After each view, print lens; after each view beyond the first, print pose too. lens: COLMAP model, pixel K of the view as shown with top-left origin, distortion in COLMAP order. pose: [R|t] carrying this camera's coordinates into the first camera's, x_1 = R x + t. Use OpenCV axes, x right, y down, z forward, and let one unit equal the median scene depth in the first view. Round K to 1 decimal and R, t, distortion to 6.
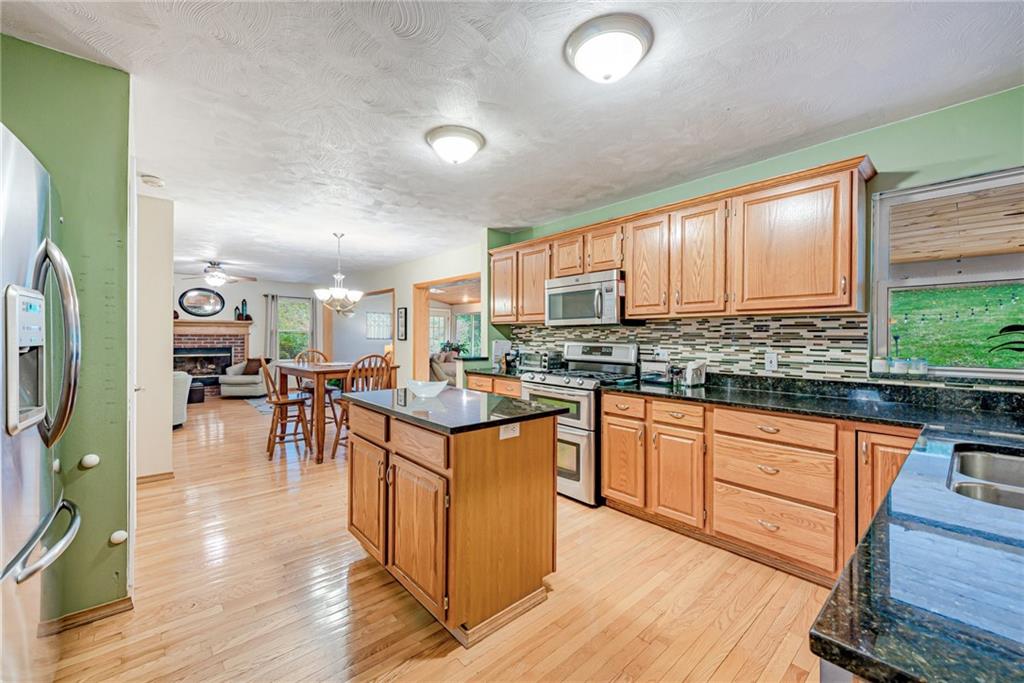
lens RADIAL K [[408.9, 0, 494.5], [0, 408.9, 337.4], [0, 0, 1]] dist [0.004276, -0.000597]
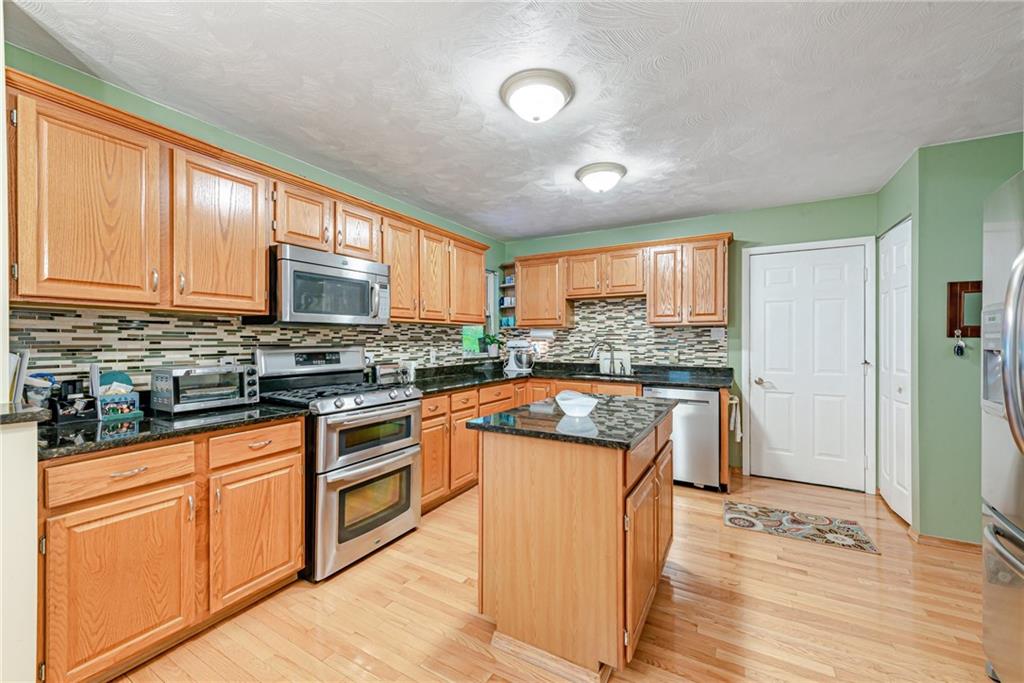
lens RADIAL K [[408.9, 0, 509.6], [0, 408.9, 342.8], [0, 0, 1]] dist [0.004276, -0.000597]
pose [[-0.350880, -0.008301, 0.936384, -0.772796], [0.001887, 0.999952, 0.009571, -0.002704], [-0.936419, 0.005125, -0.350848, 1.287191]]
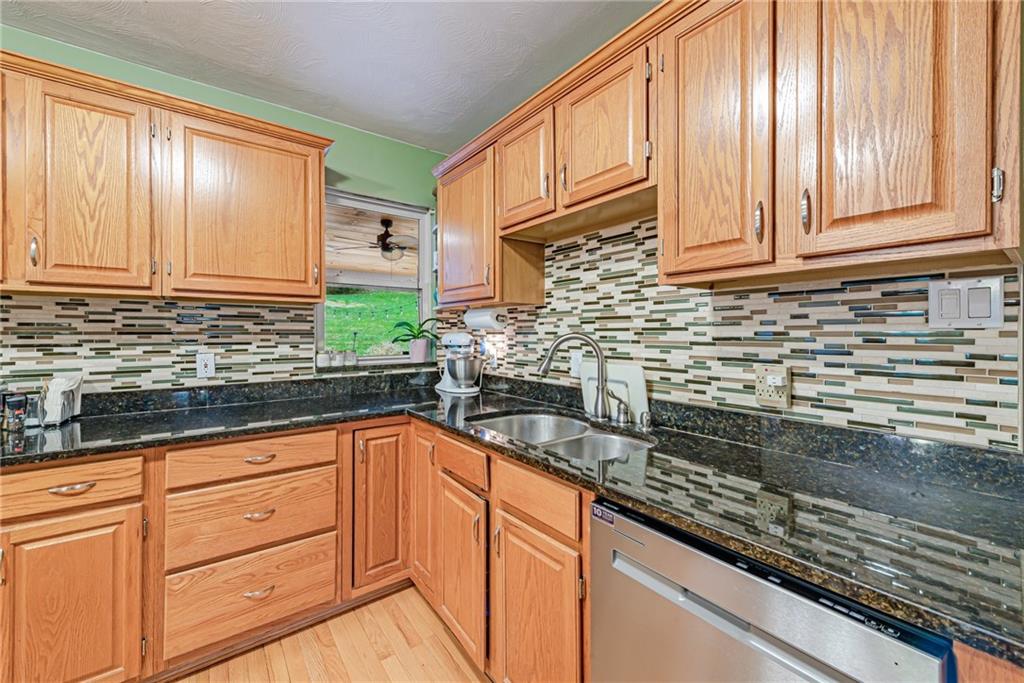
lens RADIAL K [[408.9, 0, 513.1], [0, 408.9, 331.7], [0, 0, 1]] dist [0.004276, -0.000597]
pose [[0.044922, 0.000993, 0.998990, -0.024223], [0.004325, 0.999990, -0.001188, 0.003134], [-0.998981, 0.004374, 0.044917, 0.438053]]
